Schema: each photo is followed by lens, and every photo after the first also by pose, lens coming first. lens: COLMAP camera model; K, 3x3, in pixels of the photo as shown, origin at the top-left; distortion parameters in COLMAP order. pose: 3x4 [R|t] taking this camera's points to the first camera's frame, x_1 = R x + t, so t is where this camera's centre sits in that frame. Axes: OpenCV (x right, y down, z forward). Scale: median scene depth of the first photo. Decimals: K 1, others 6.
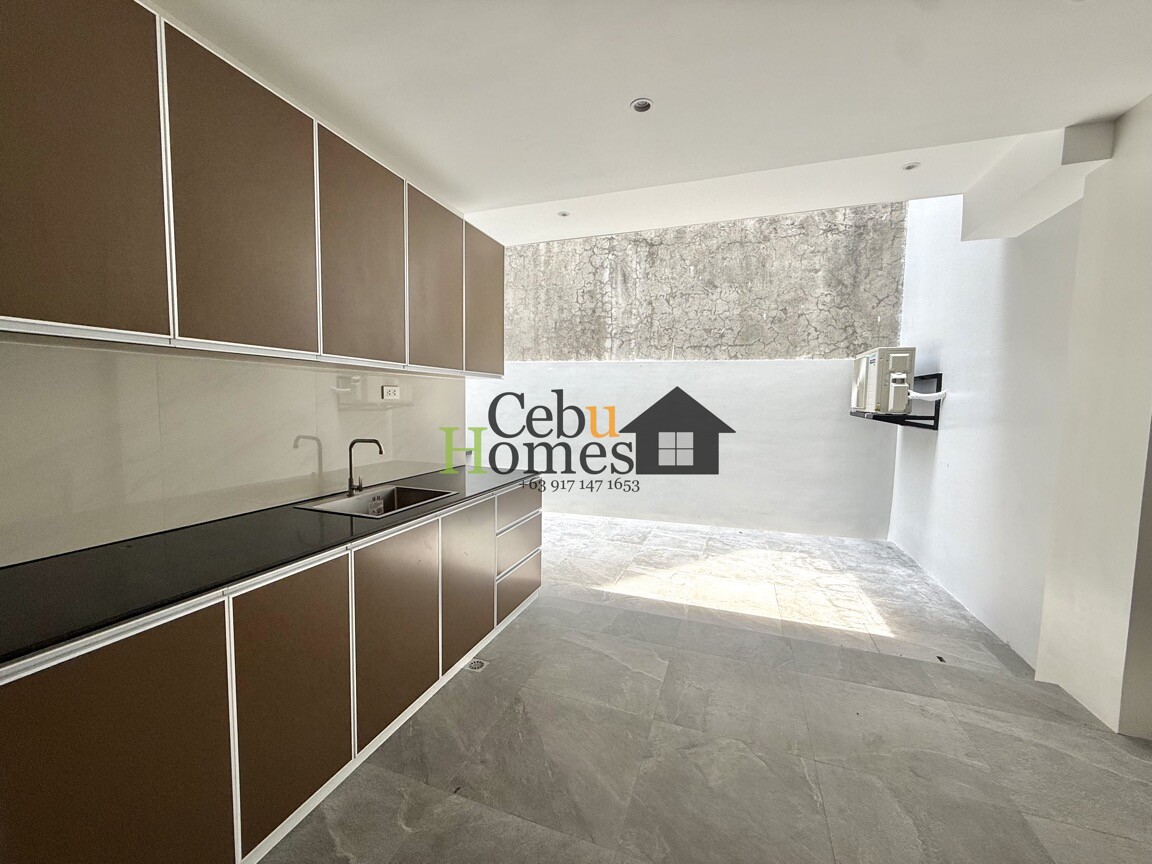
lens RADIAL K [[462.3, 0, 580.0], [0, 462.3, 436.6], [0, 0, 1]] dist [0.002020, -0.000338]
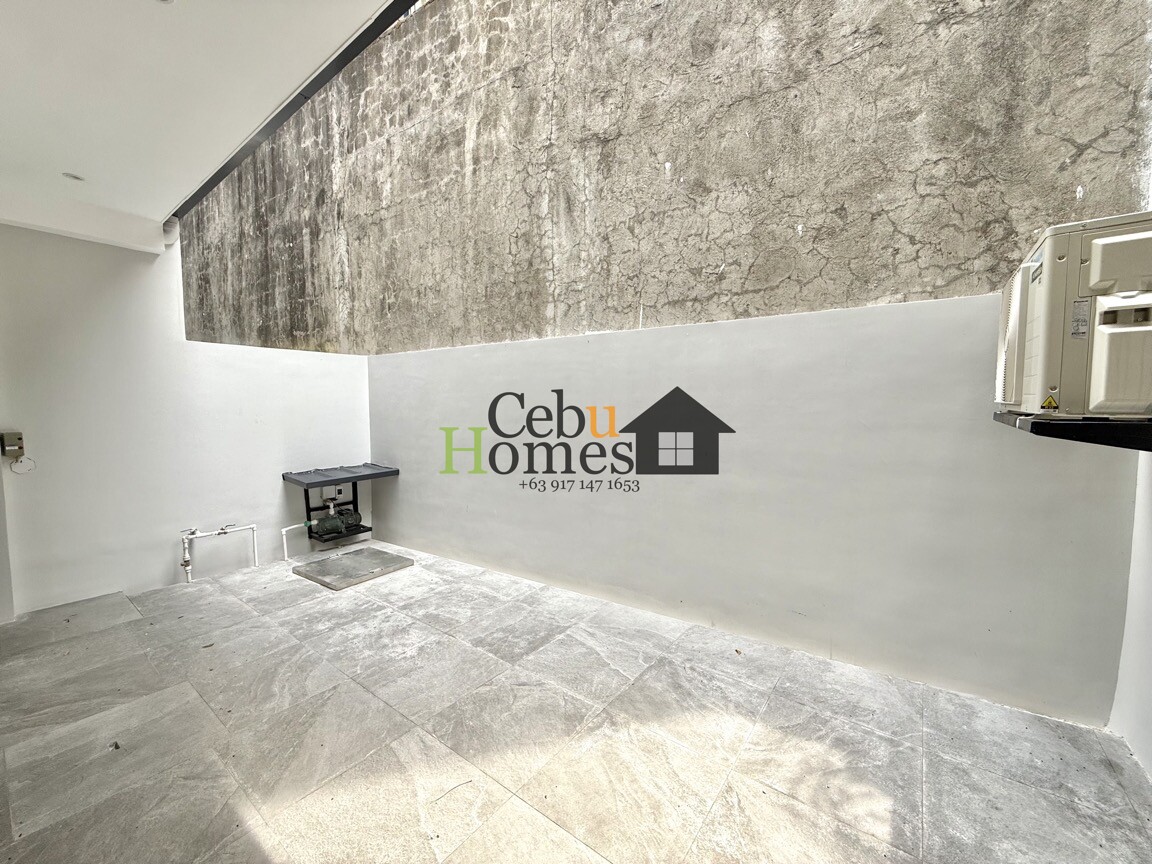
lens RADIAL K [[462.3, 0, 579.2], [0, 462.3, 434.9], [0, 0, 1]] dist [0.002020, -0.000338]
pose [[0.954034, 0.002359, -0.299688, 0.329208], [-0.006621, 0.999891, -0.013209, -0.023286], [0.299624, 0.014586, 0.953946, 0.451118]]
